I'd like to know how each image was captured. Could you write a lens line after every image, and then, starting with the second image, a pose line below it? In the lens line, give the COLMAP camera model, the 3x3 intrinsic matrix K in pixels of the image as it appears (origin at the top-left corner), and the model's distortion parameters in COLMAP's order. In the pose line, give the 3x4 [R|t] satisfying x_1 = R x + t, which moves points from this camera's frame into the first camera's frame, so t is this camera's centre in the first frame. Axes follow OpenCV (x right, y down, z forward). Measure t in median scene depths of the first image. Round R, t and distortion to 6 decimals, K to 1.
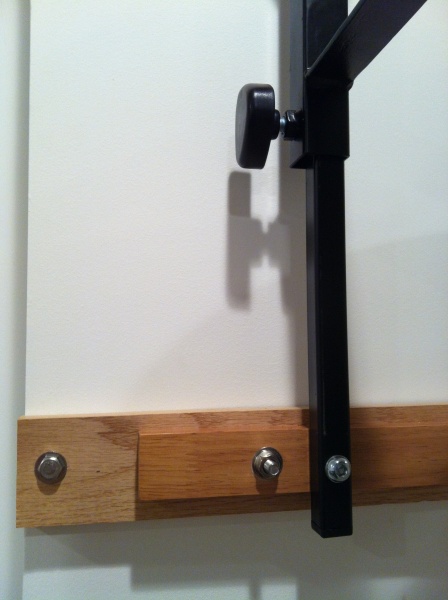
lens RADIAL K [[519.9, 0, 223.6], [0, 519.9, 301.2], [0, 0, 1]] dist [0.003402, 0.000740]
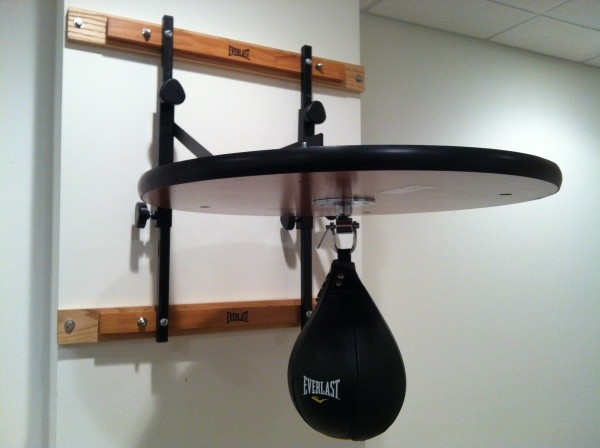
lens RADIAL K [[519.9, 0, 298.1], [0, 519.9, 222.1], [0, 0, 1]] dist [0.003402, 0.000740]
pose [[0.940932, 0.031270, 0.337148, -0.109329], [-0.029548, 0.999511, -0.010237, -0.293002], [-0.337303, -0.000330, 0.941396, -2.290039]]
